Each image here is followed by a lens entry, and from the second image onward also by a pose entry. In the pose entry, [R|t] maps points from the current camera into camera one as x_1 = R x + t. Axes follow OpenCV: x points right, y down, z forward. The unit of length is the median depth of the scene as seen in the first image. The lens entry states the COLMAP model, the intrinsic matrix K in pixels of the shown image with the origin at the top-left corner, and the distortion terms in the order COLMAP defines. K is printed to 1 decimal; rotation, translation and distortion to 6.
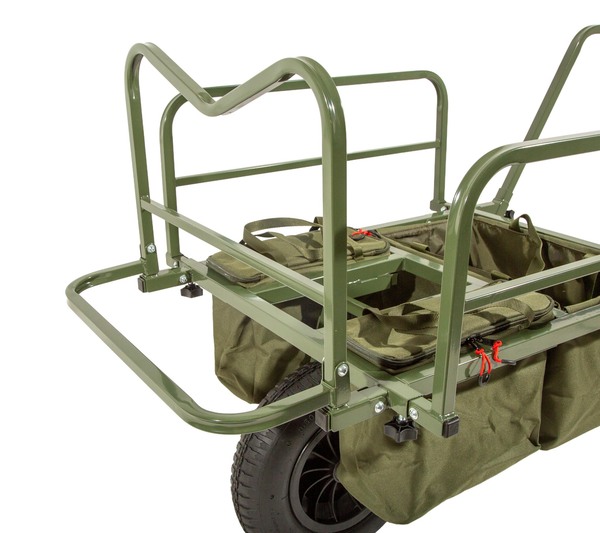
lens RADIAL K [[743.3, 0, 300.0], [0, 743.3, 266.5], [0, 0, 1]] dist [-0.012618, 0.018551]
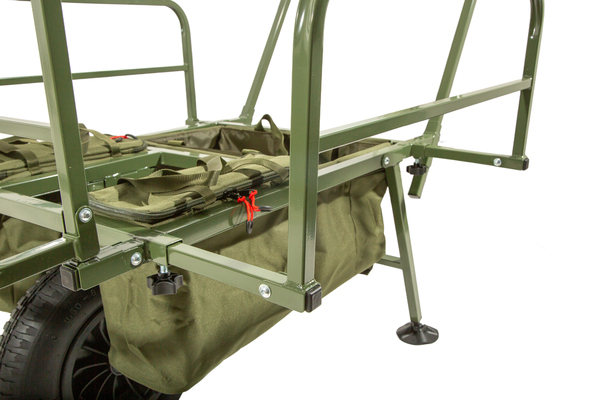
lens RADIAL K [[575.8, 0, 300.0], [0, 575.8, 200.0], [0, 0, 1]] dist [-0.005137, -0.007852]
pose [[0.936056, -0.101016, 0.337038, 0.045938], [0.120389, 0.992036, -0.037026, 0.120785], [-0.330613, 0.075234, 0.940763, 0.187902]]
